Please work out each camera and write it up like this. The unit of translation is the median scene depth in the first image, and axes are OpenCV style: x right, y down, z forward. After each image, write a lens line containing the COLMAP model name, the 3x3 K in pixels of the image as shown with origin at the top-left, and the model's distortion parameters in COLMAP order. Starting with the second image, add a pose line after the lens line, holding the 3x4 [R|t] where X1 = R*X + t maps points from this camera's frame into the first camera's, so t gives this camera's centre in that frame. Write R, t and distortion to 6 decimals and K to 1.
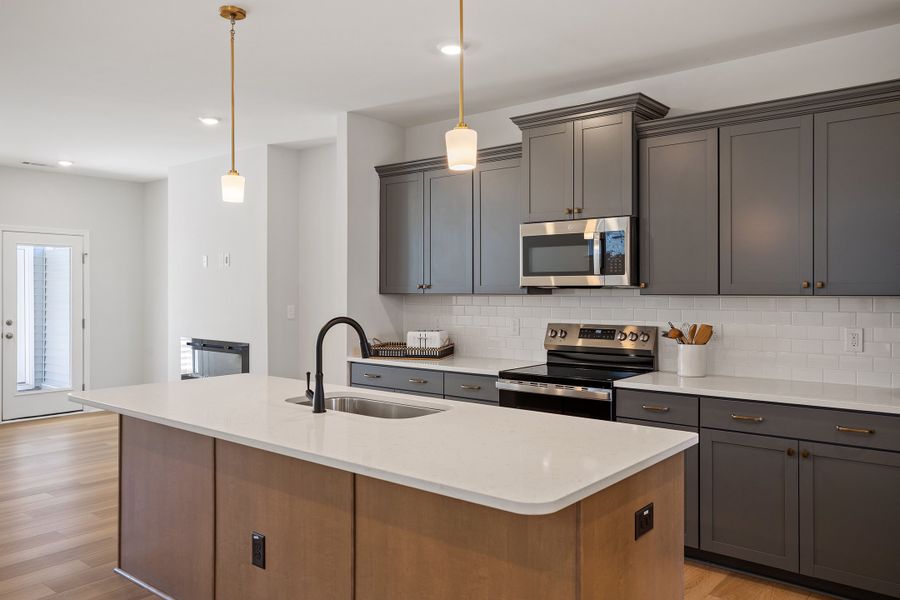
lens RADIAL K [[679.5, 0, 450.2], [0, 679.5, 285.8], [0, 0, 1]] dist [0.009677, 0.009676]
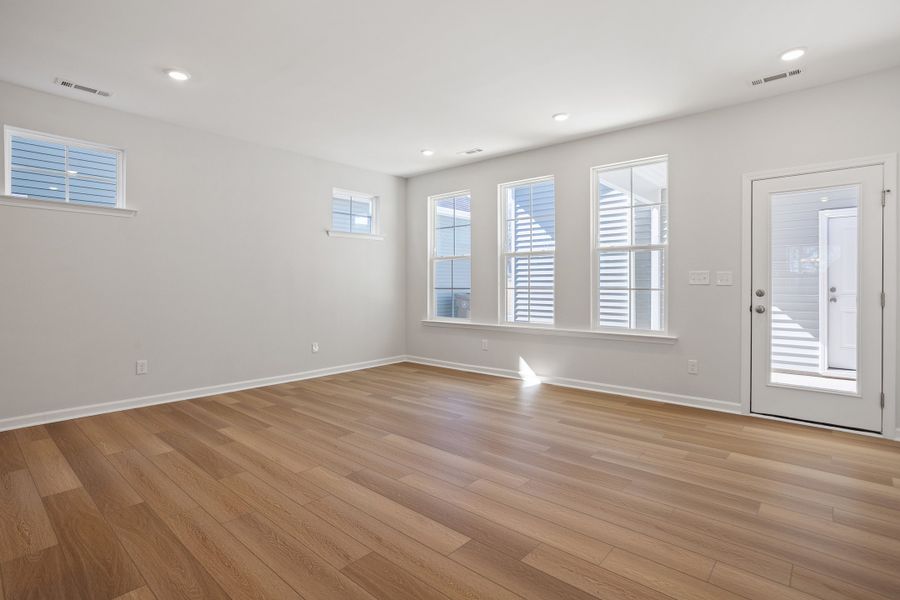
lens RADIAL K [[443.3, 0, 446.1], [0, 443.3, 295.3], [0, 0, 1]] dist [-0.005226, -0.000127]
pose [[-0.031172, 0.025227, -0.999196, -0.203283], [0.009021, 0.999648, 0.024957, 0.070304], [0.999473, -0.008235, -0.031389, 1.137388]]
